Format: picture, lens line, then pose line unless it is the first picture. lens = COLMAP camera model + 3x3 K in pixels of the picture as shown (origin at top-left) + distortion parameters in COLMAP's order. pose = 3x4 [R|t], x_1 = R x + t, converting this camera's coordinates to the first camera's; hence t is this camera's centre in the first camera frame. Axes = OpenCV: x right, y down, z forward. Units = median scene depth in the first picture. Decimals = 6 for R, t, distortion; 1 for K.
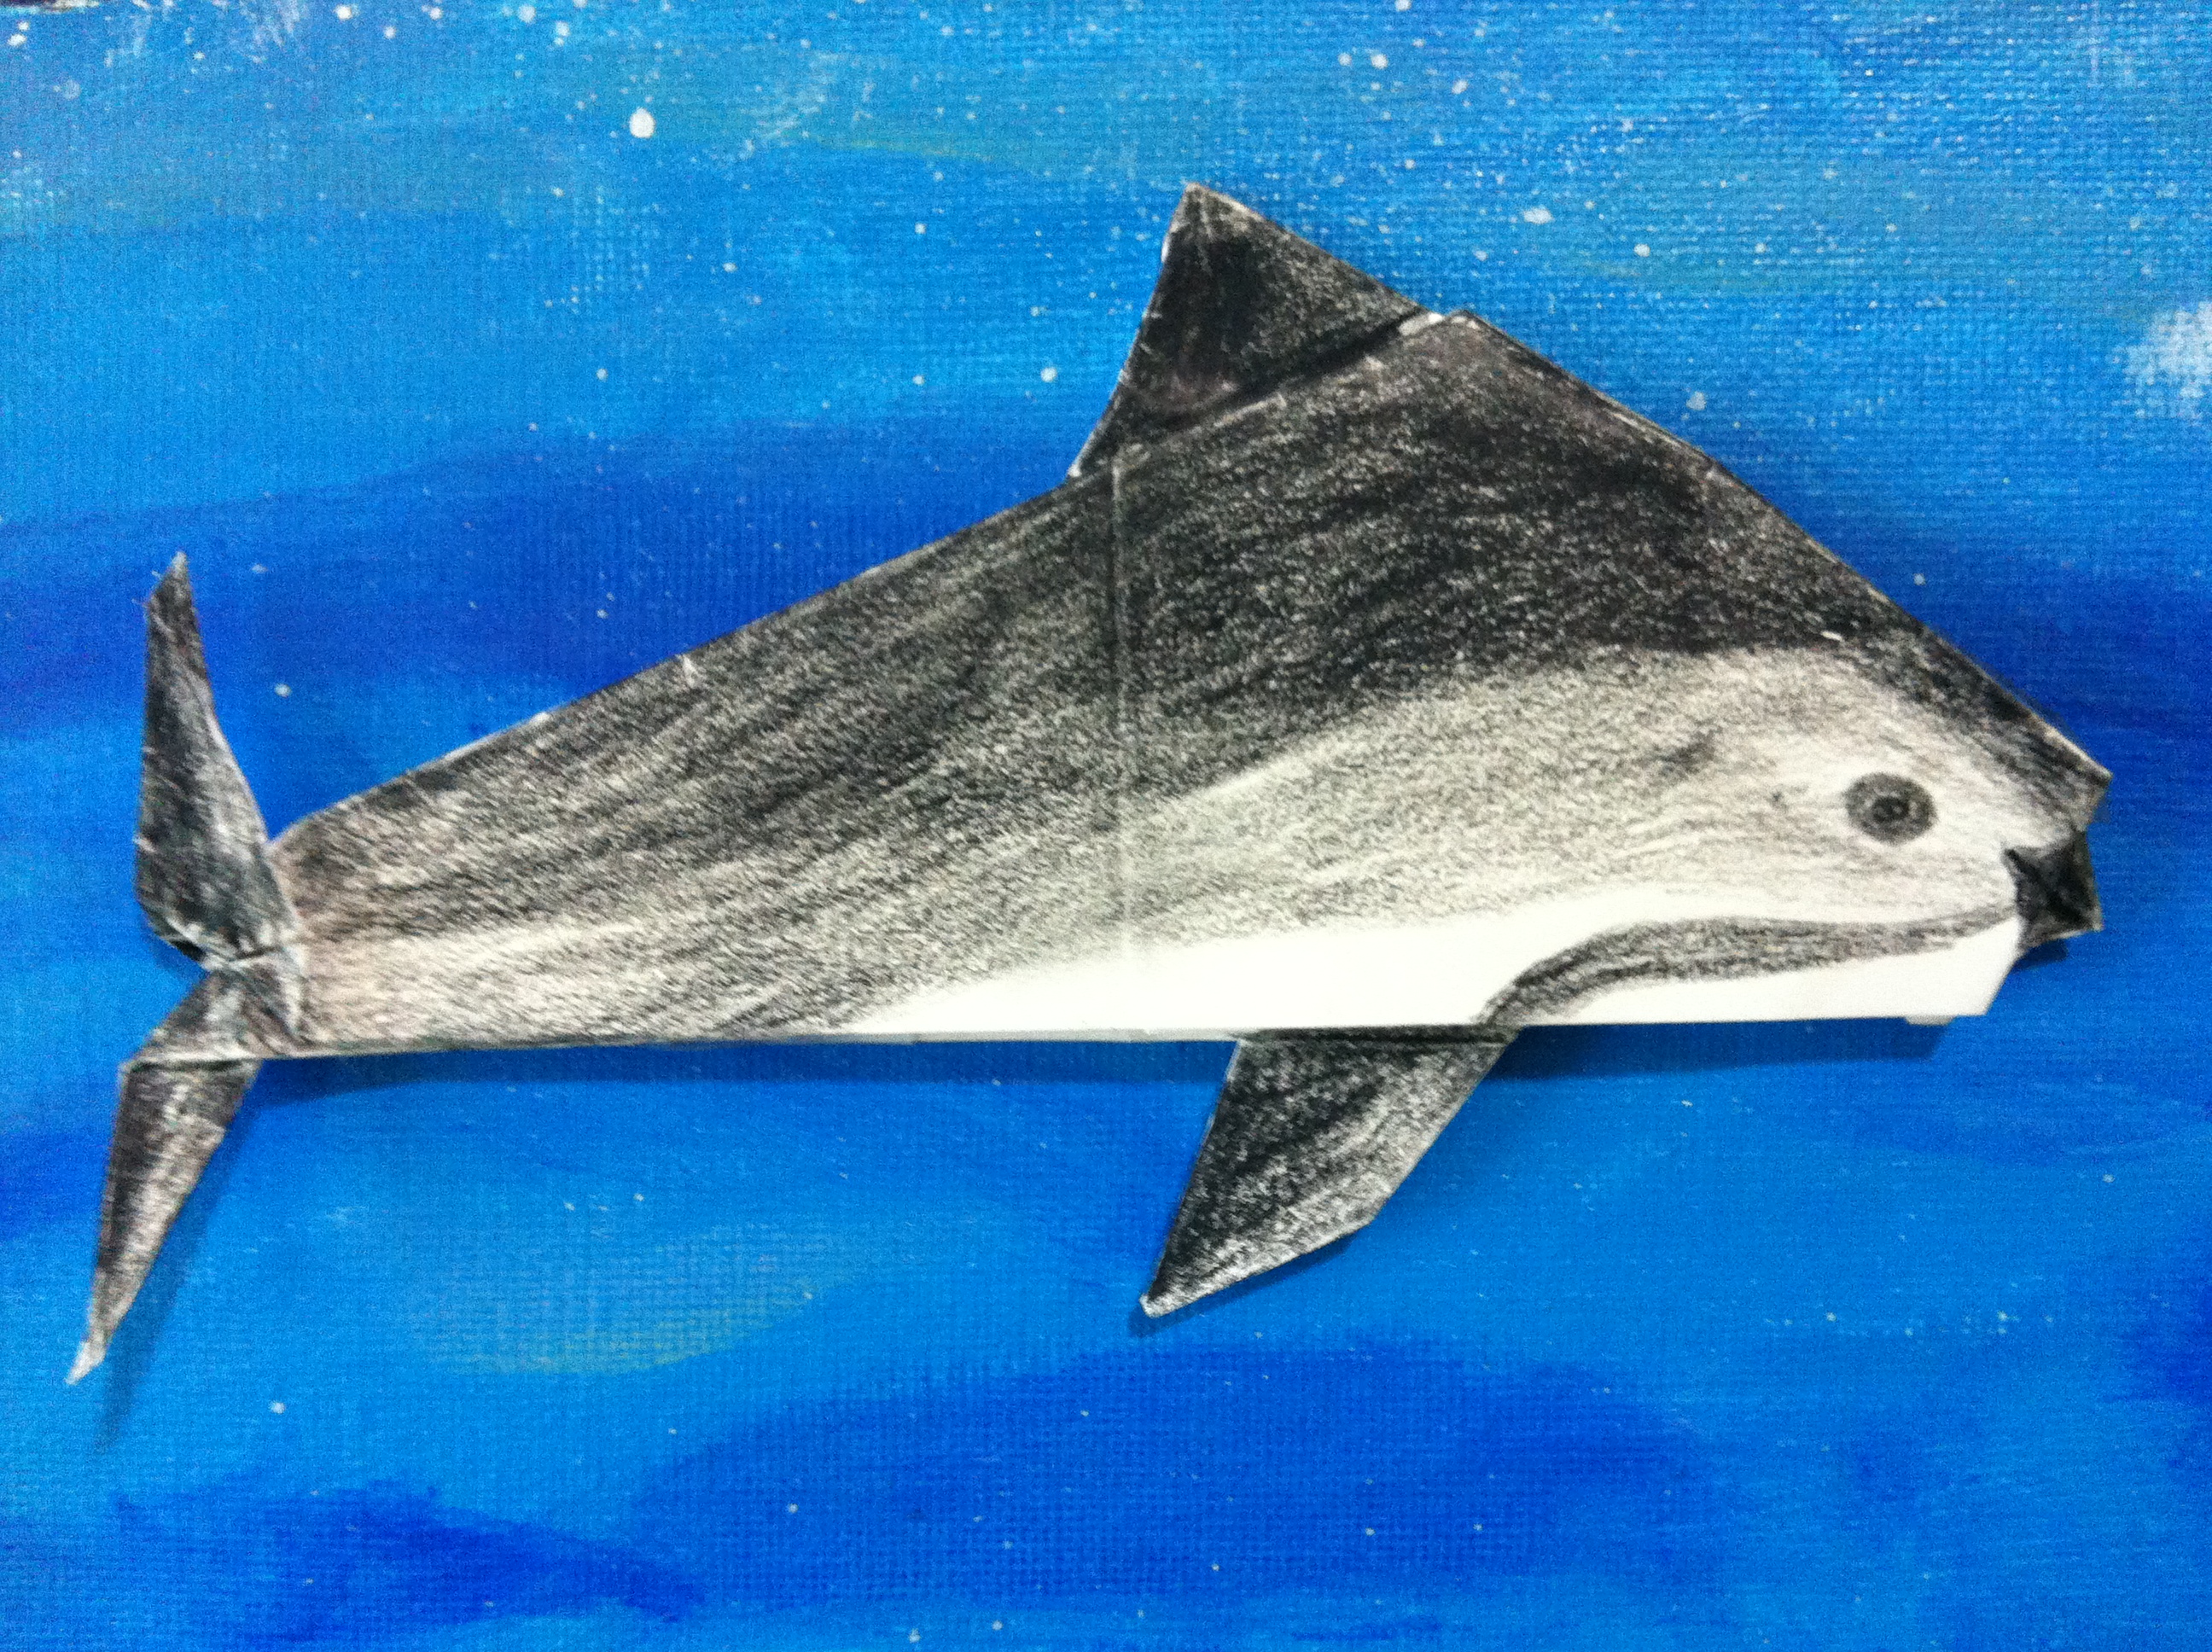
lens RADIAL K [[2251.1, 0, 1108.7], [0, 2251.1, 818.1], [0, 0, 1]] dist [-0.027000, 0.000000]
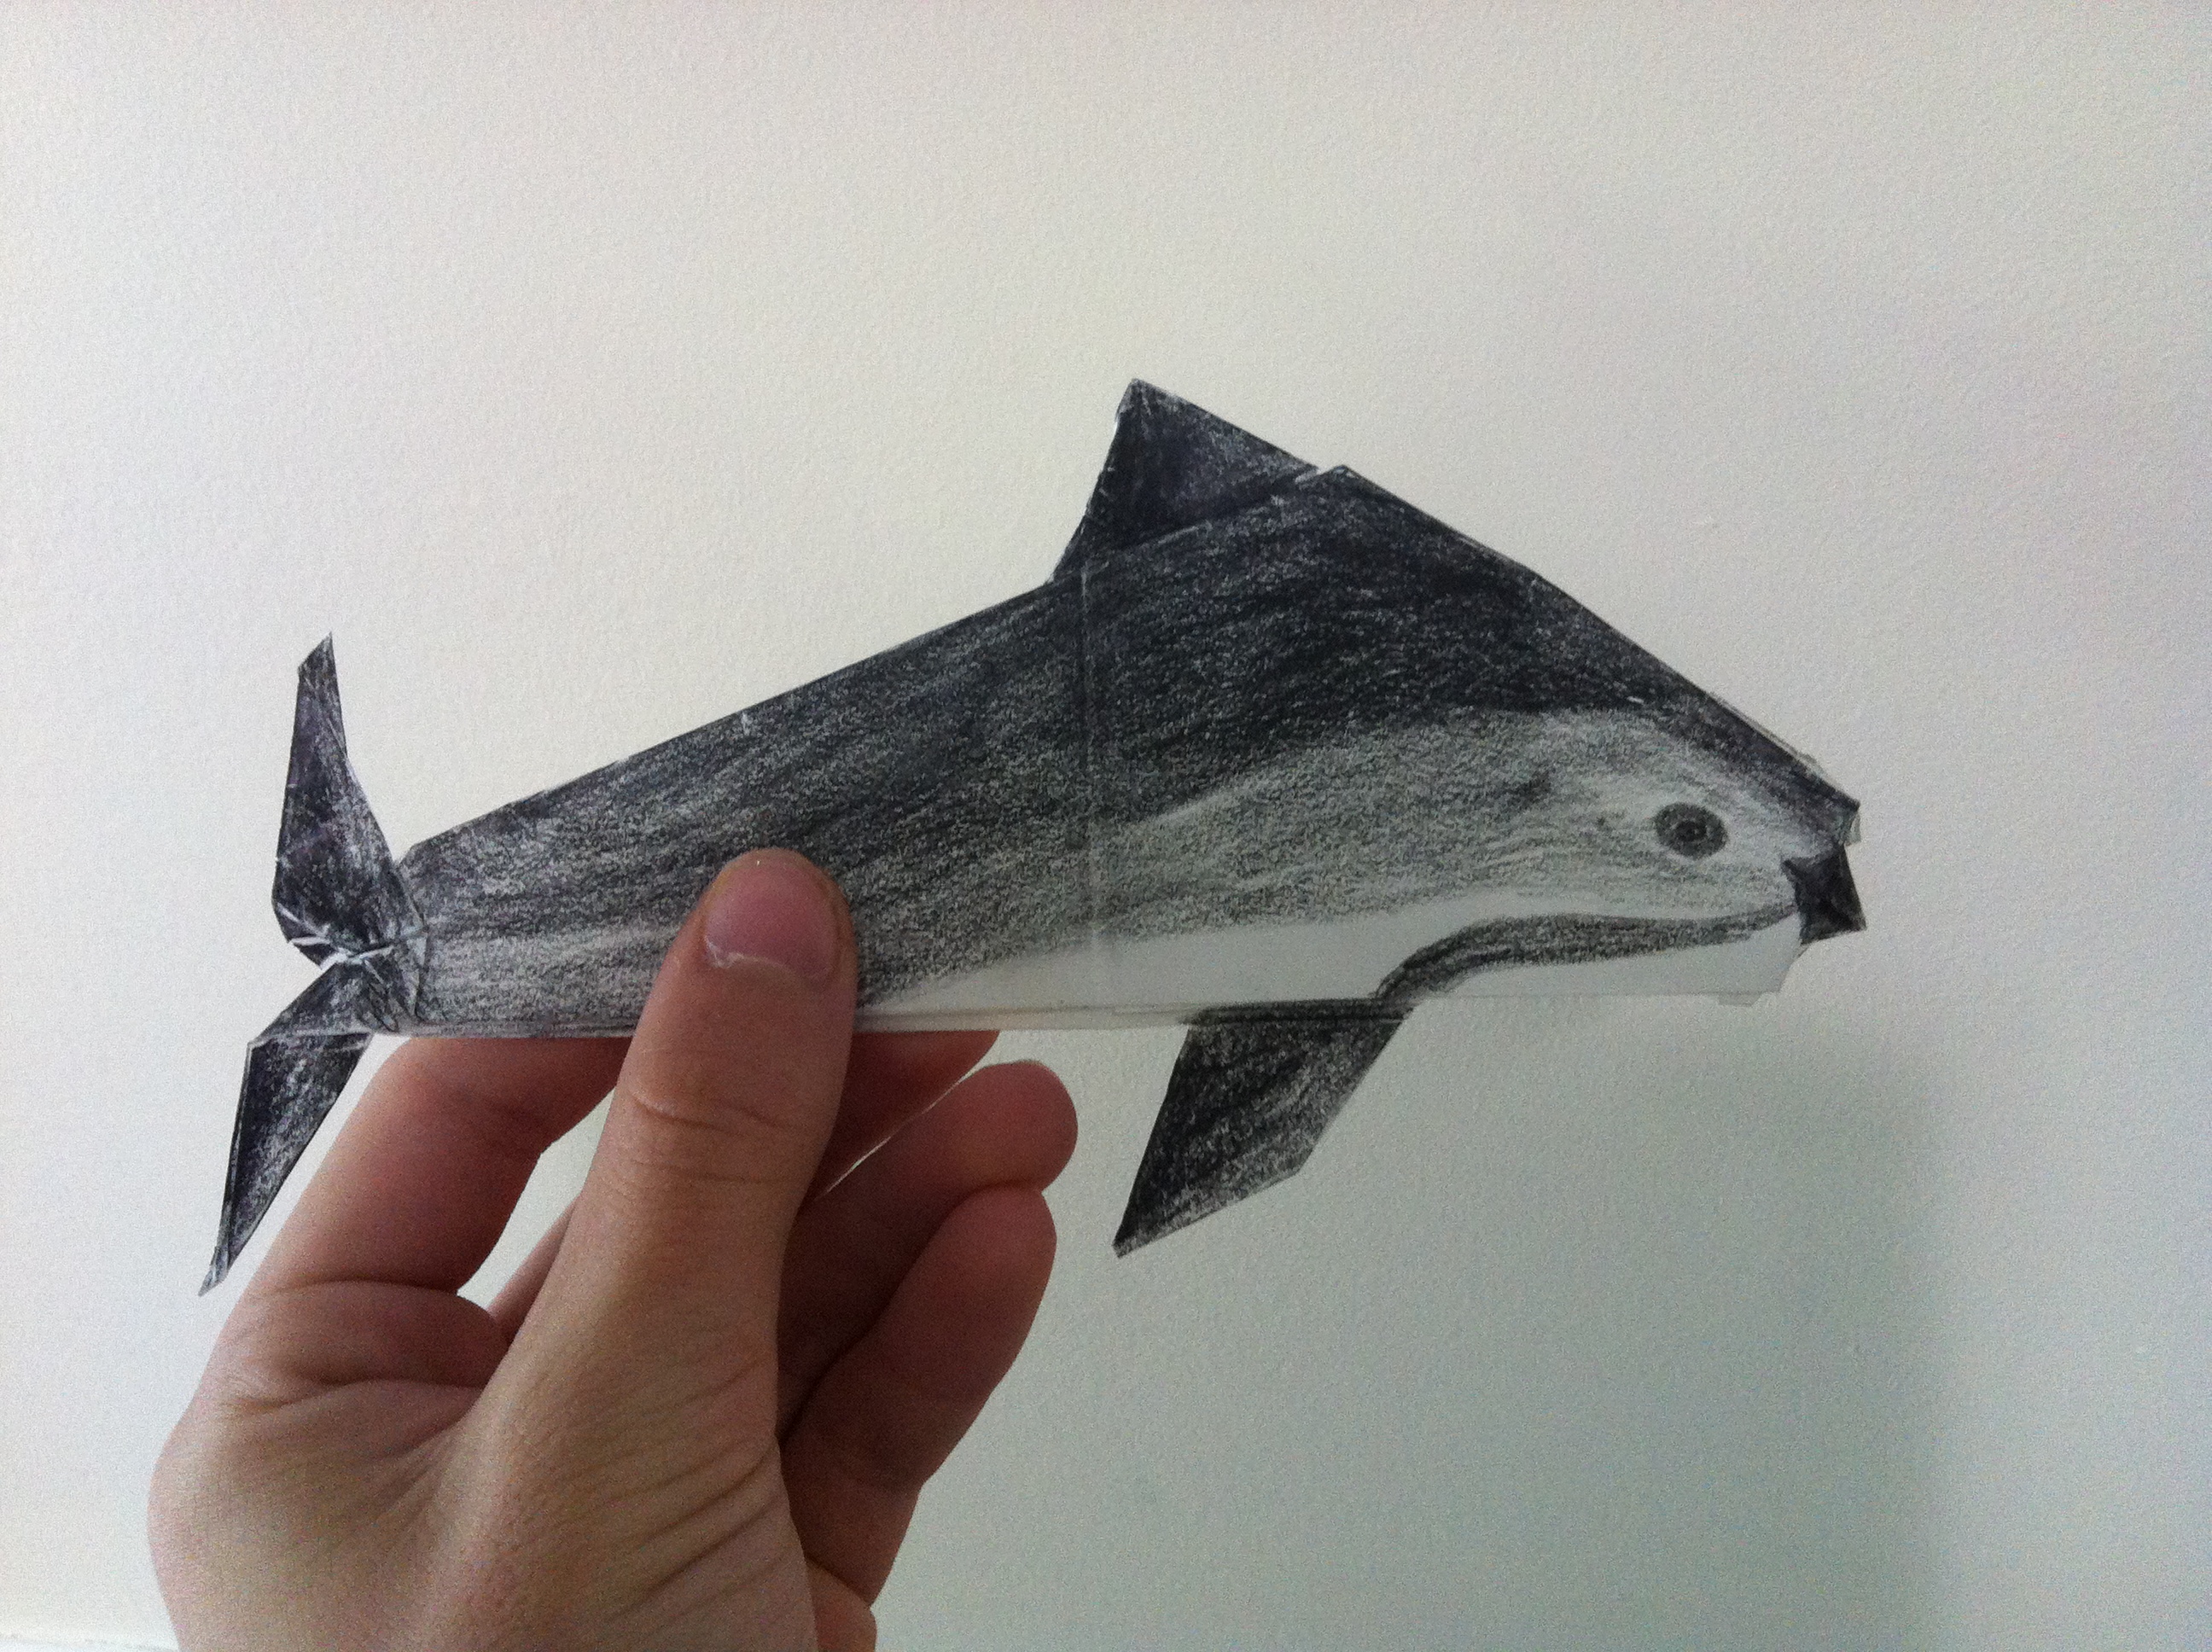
lens RADIAL K [[2251.1, 0, 1105.8], [0, 2251.1, 835.8], [0, 0, 1]] dist [-0.027000, 0.000000]
pose [[0.999924, -0.004278, 0.011562, -0.000160], [0.004196, 0.999966, 0.007103, -0.010898], [-0.011592, -0.007054, 0.999908, -0.266308]]
